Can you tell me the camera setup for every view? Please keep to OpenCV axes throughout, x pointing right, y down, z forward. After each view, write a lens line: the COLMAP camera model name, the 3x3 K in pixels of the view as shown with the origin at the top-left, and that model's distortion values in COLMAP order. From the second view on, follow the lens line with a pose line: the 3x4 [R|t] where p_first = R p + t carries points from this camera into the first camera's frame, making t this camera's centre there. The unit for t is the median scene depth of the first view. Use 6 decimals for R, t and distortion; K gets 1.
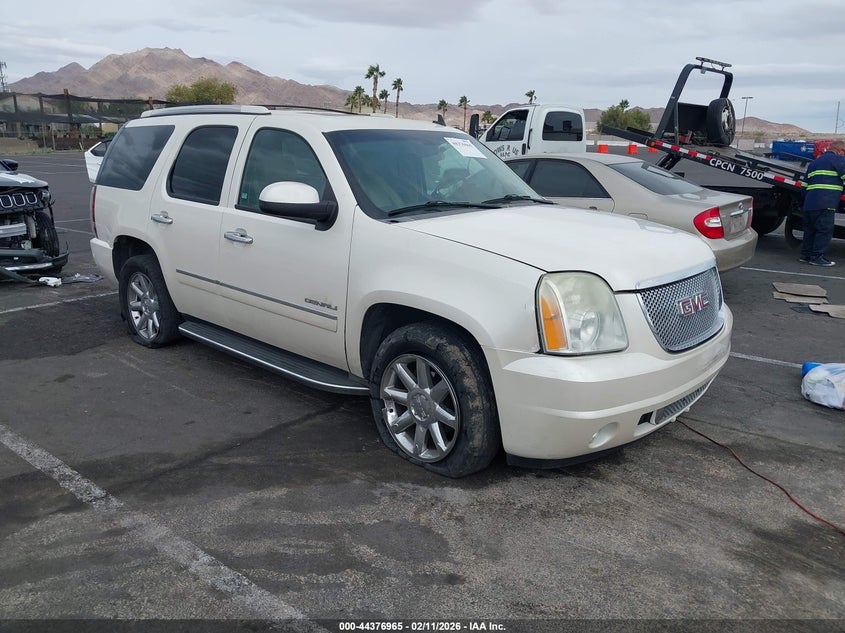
lens RADIAL K [[693.7, 0, 422.5], [0, 693.7, 316.5], [0, 0, 1]] dist [-0.001305, -0.001845]
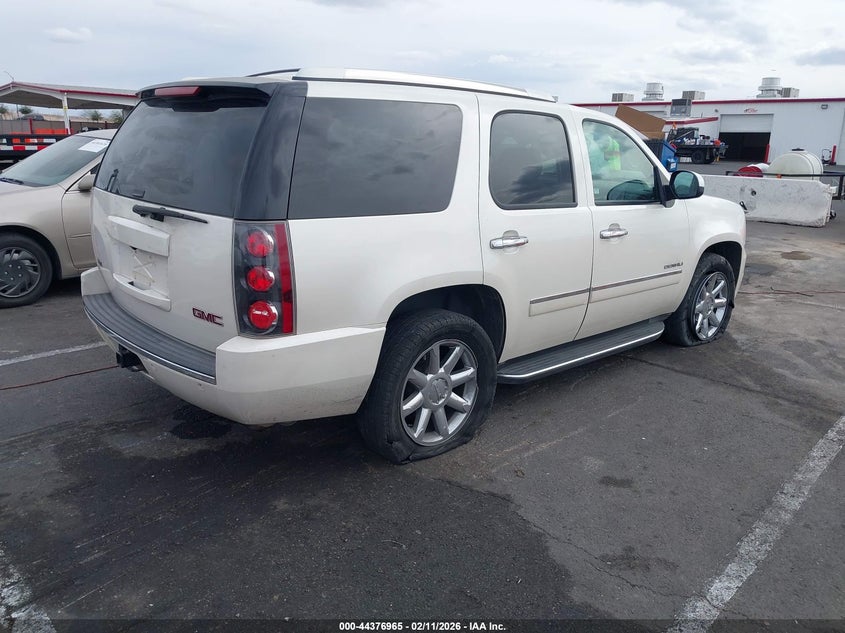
lens RADIAL K [[693.7, 0, 422.5], [0, 693.7, 316.5], [0, 0, 1]] dist [-0.001305, -0.001845]
pose [[0.043556, -0.257562, 0.965280, -1.268622], [0.222073, 0.944520, 0.242003, -0.303552], [-0.974057, 0.203822, 0.098337, 1.203767]]
